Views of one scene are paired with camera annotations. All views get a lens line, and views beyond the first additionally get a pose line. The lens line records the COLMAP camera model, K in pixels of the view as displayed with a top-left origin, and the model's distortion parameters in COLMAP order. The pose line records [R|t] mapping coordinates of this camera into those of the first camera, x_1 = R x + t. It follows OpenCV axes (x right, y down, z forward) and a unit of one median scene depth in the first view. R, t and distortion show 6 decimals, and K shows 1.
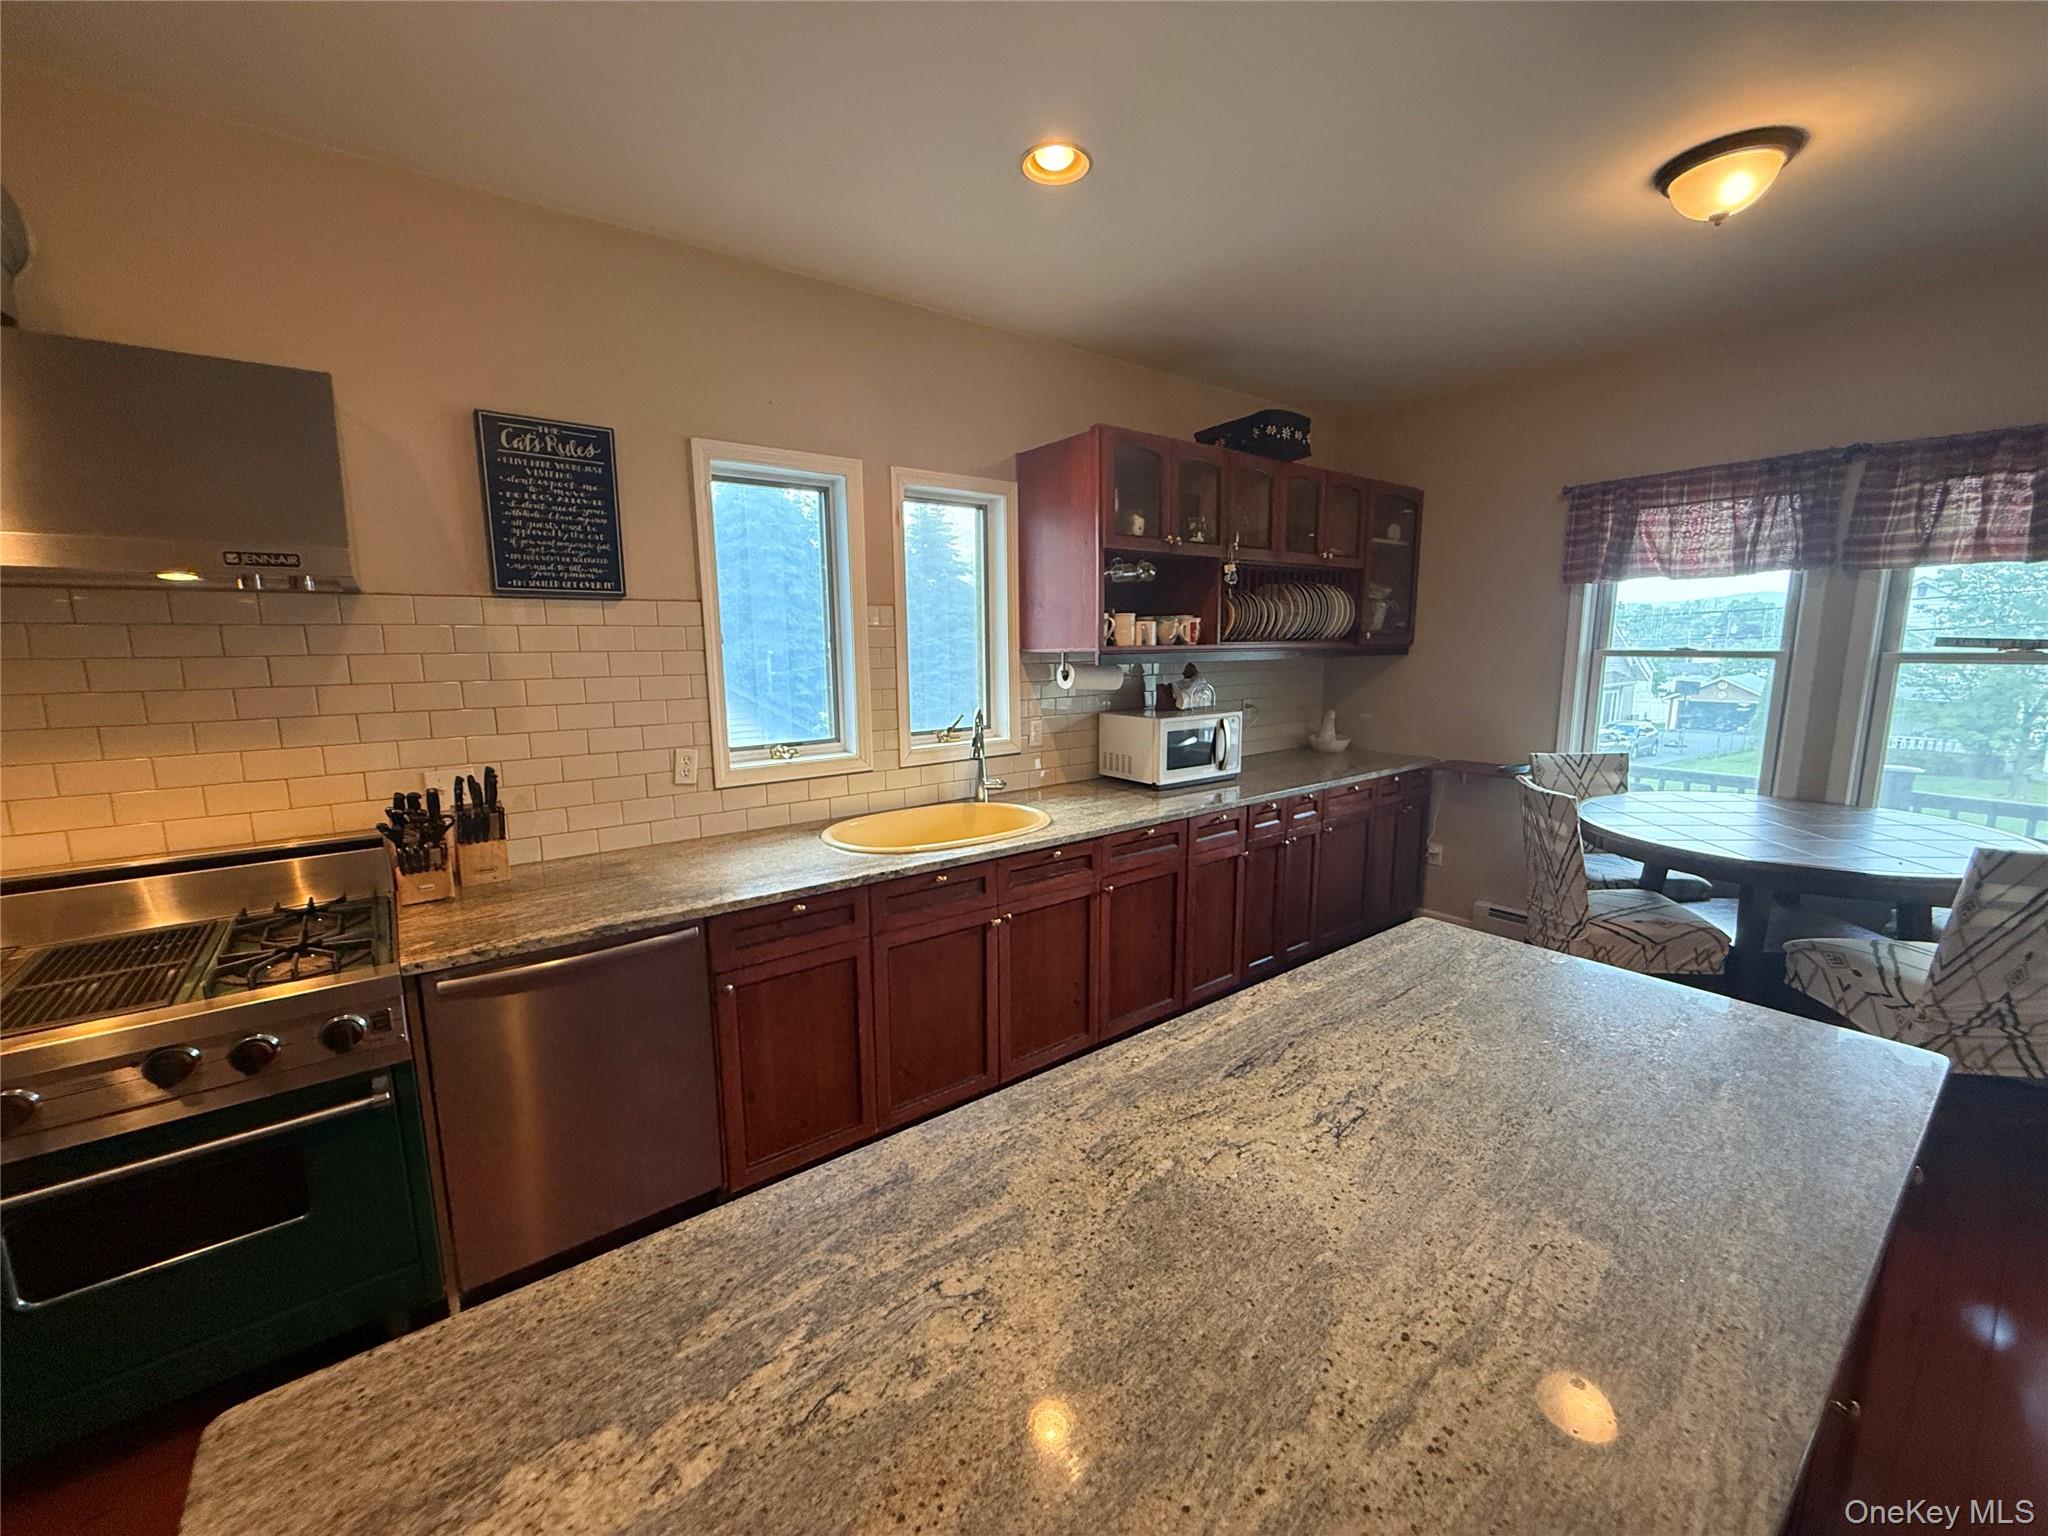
lens RADIAL K [[819.5, 0, 1019.2], [0, 819.5, 769.7], [0, 0, 1]] dist [-0.000134, 0.000114]
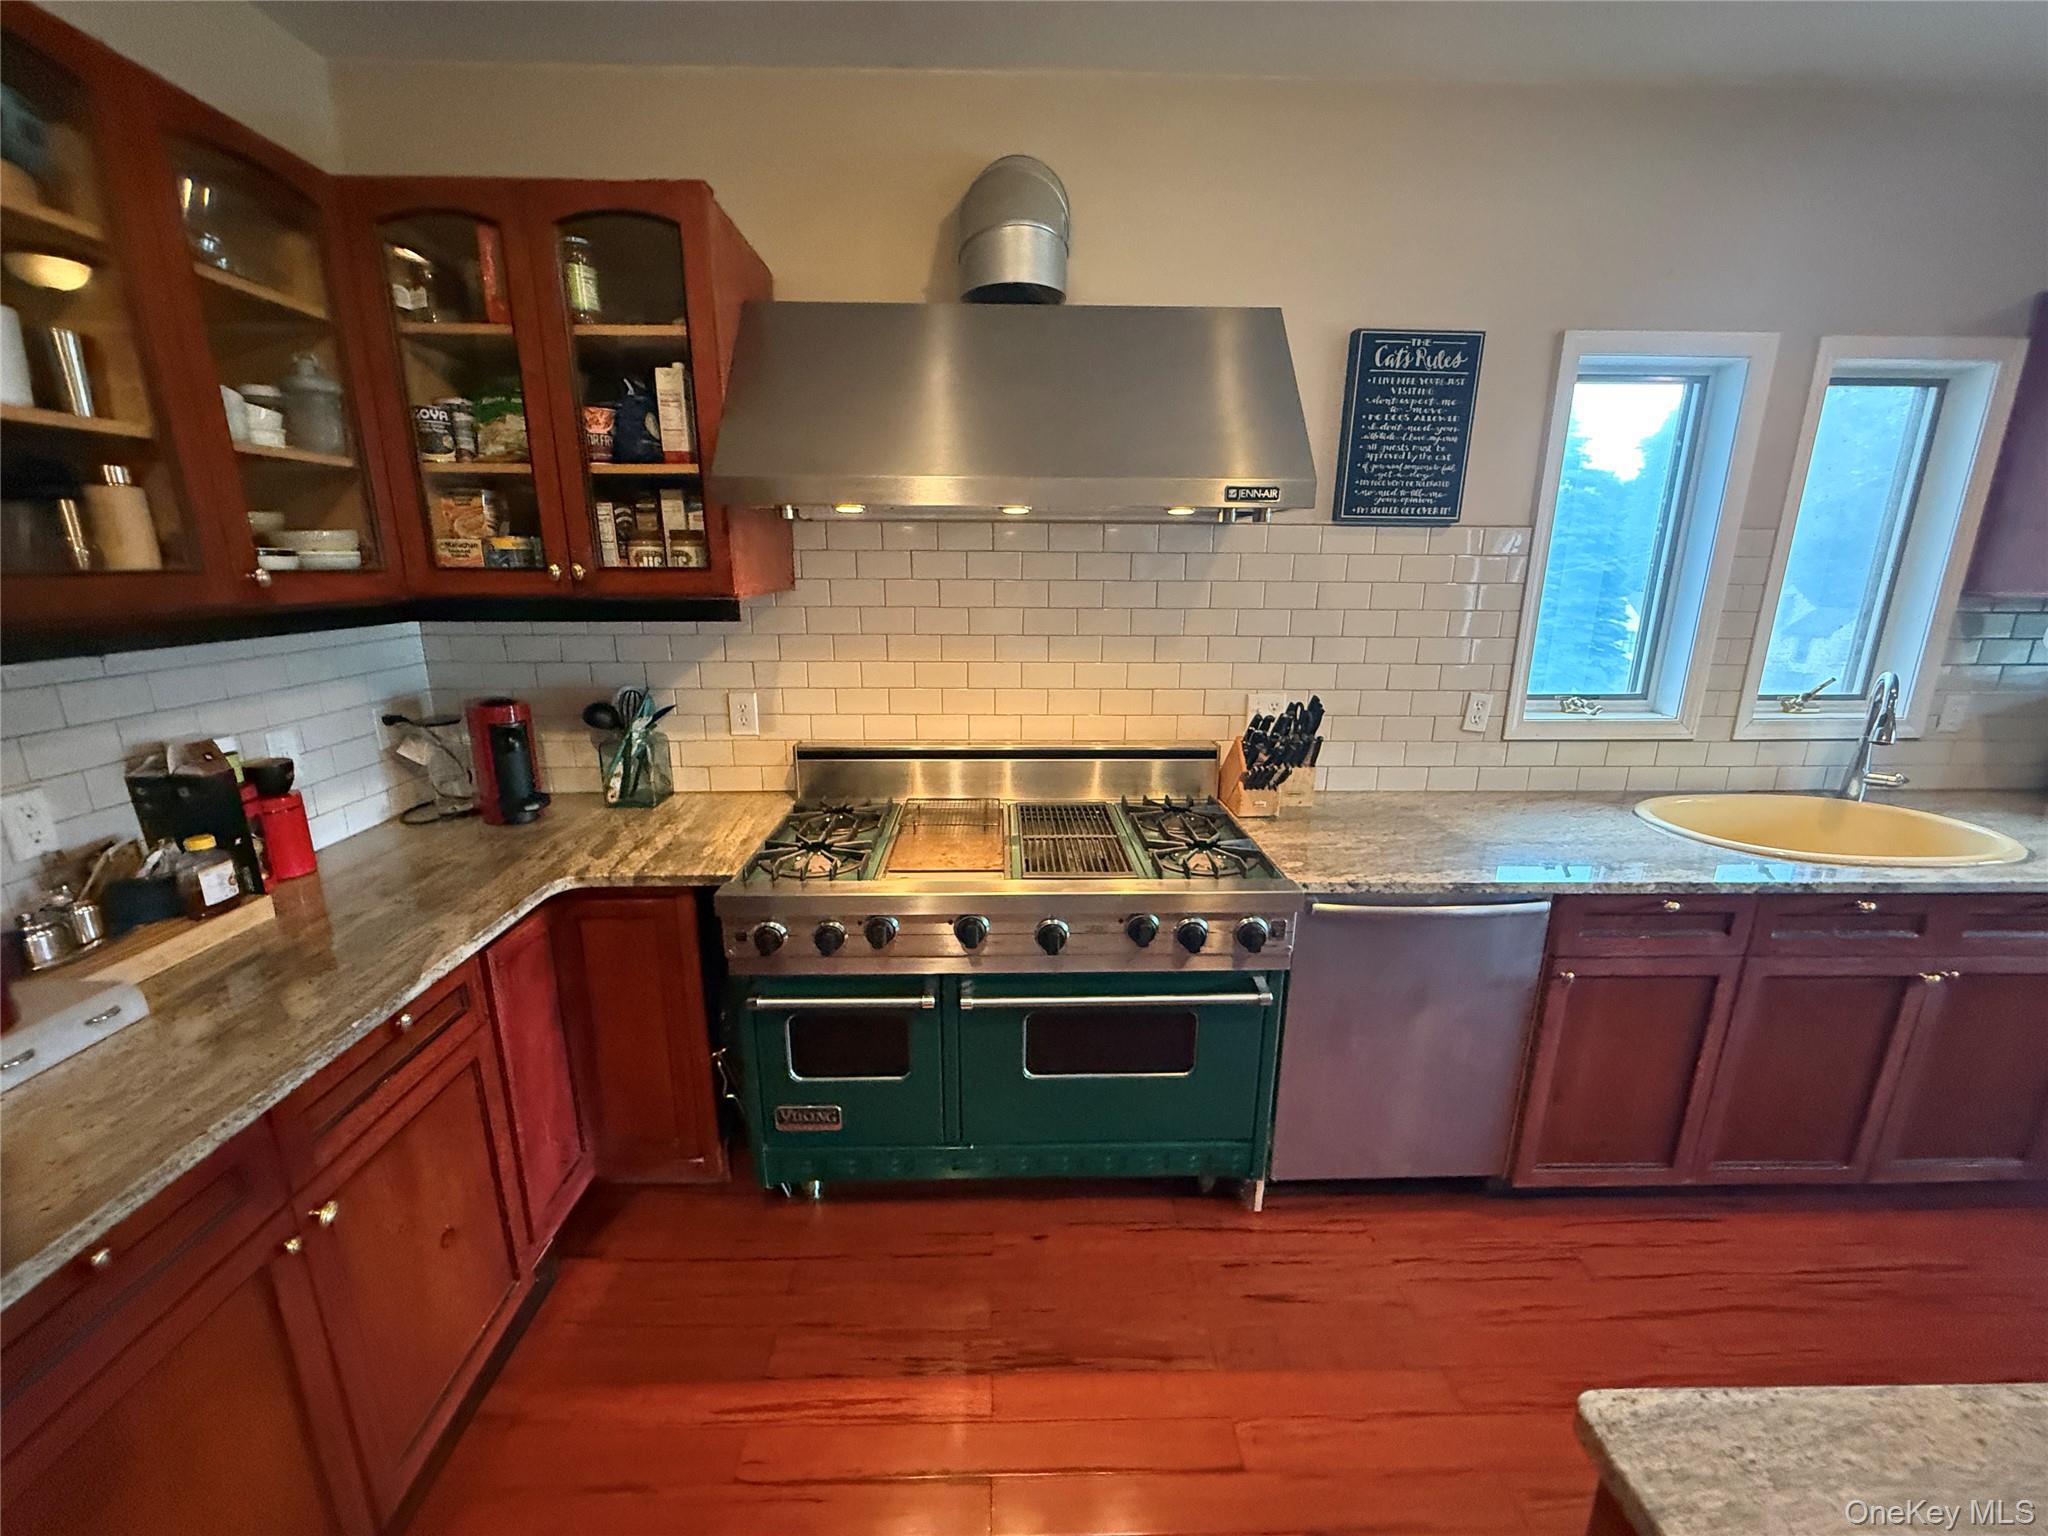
lens RADIAL K [[819.5, 0, 1019.6], [0, 819.5, 769.7], [0, 0, 1]] dist [-0.000134, 0.000114]
pose [[0.808329, 0.157227, -0.567348, -0.347864], [-0.105843, 0.986788, 0.122666, 0.001721], [0.579139, -0.039105, 0.814291, -0.048968]]
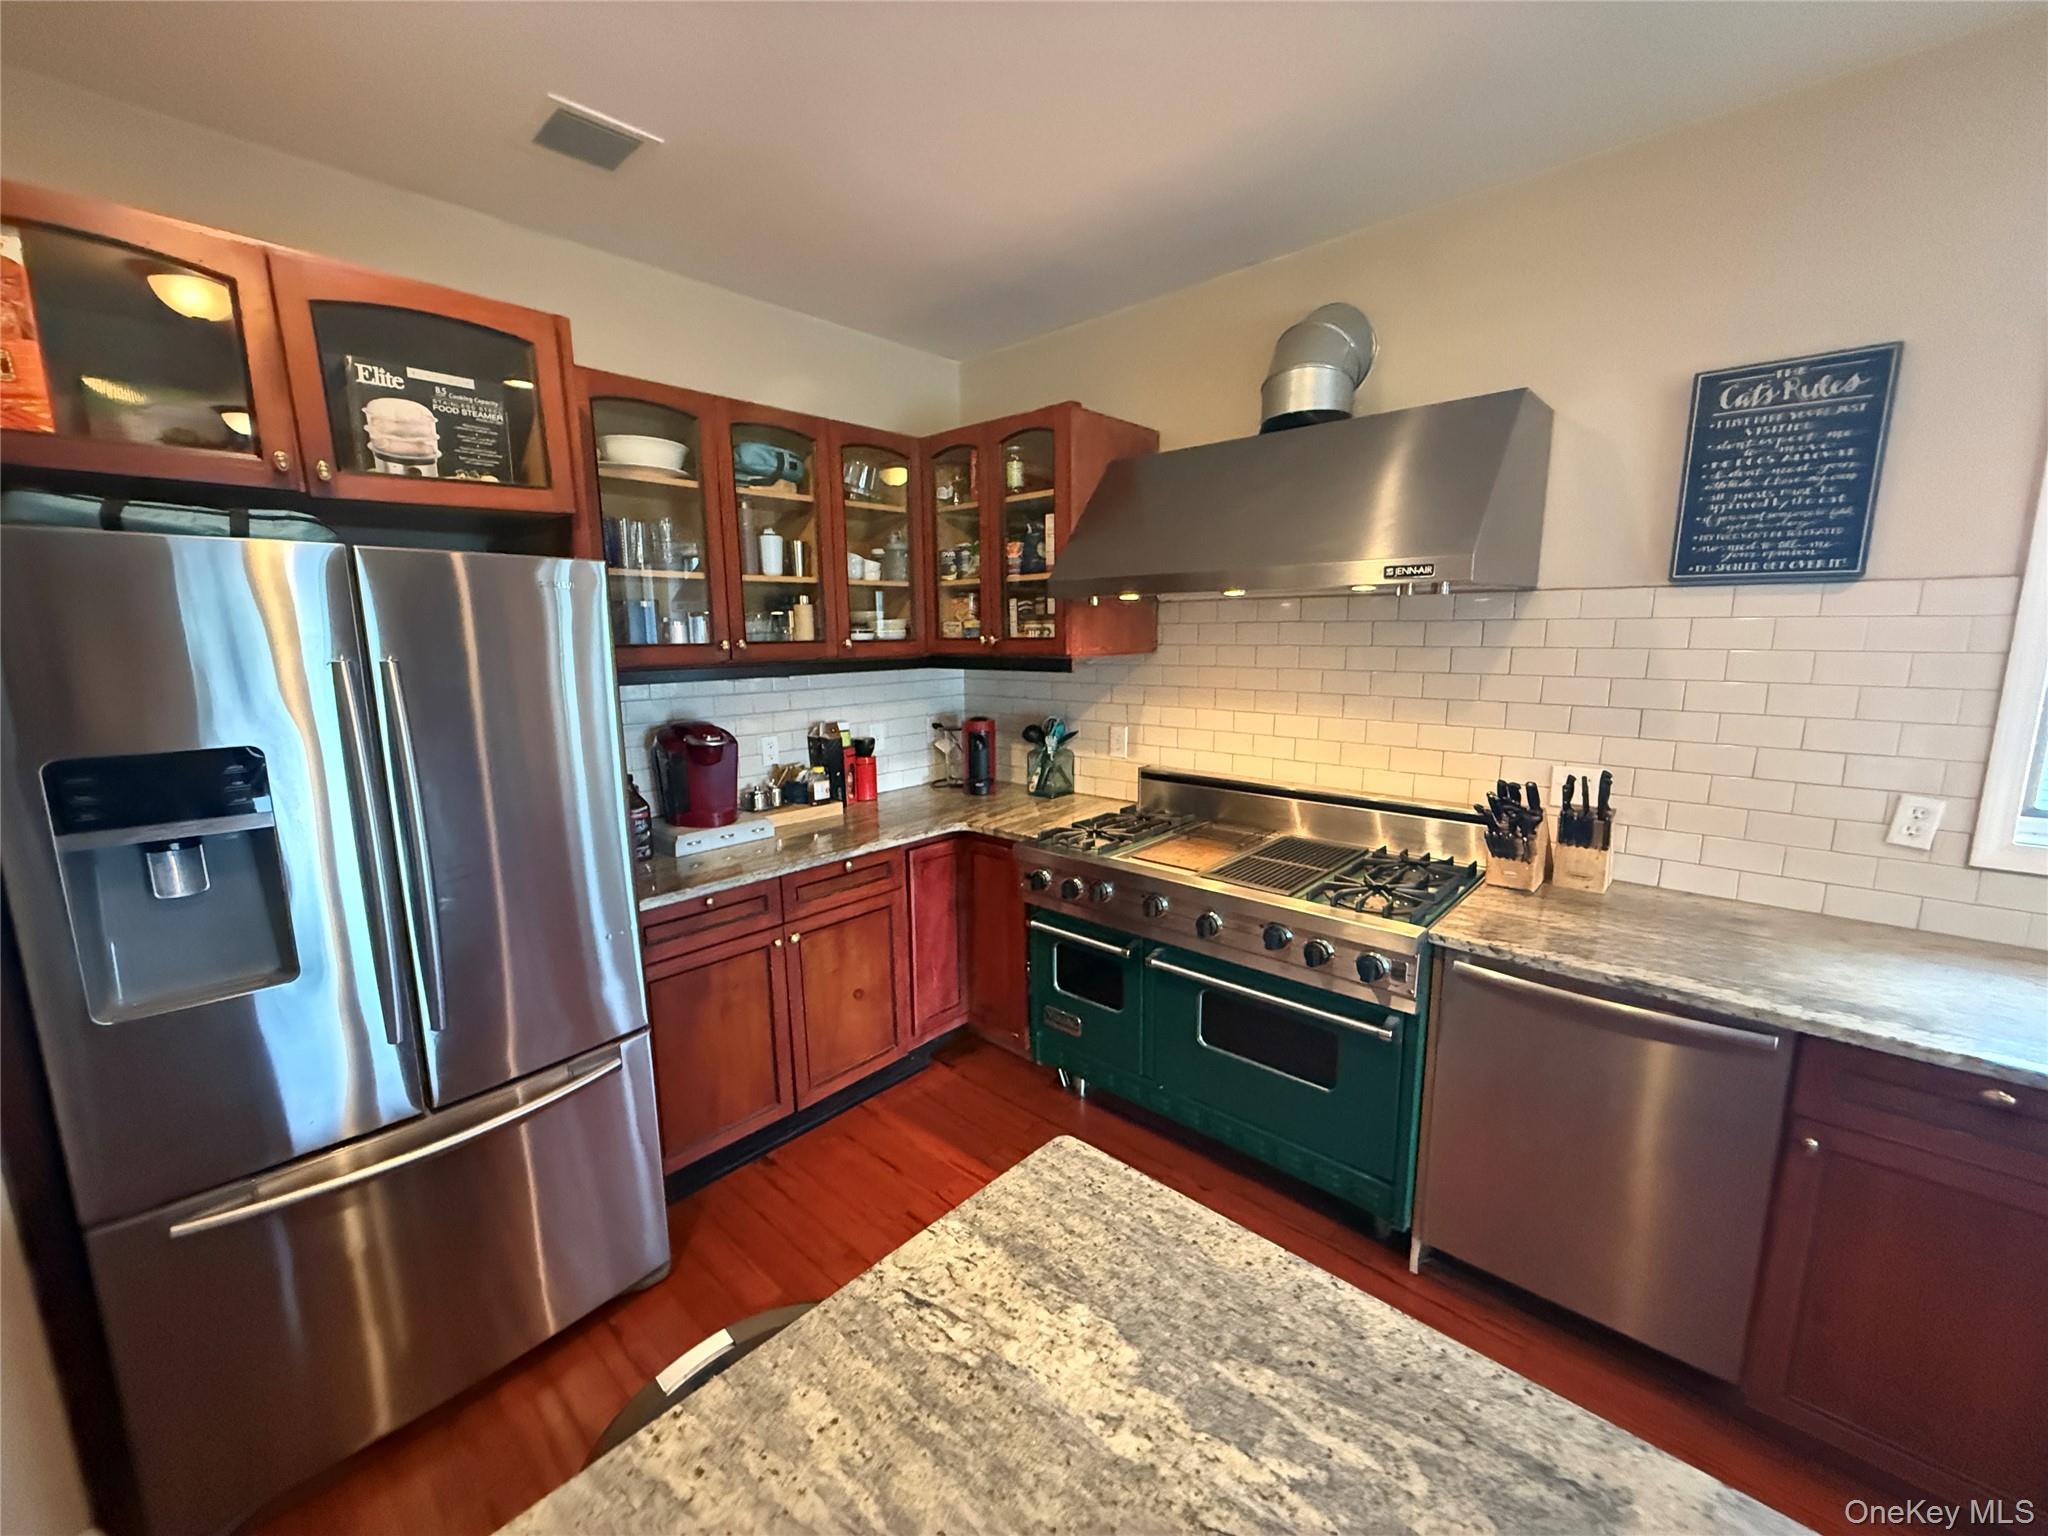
lens RADIAL K [[819.5, 0, 1020.0], [0, 819.5, 769.9], [0, 0, 1]] dist [-0.000134, 0.000114]
pose [[0.172237, 0.174900, -0.969404, 0.141231], [-0.149192, 0.977390, 0.149834, -0.044739], [0.973692, 0.118821, 0.194437, 0.165449]]
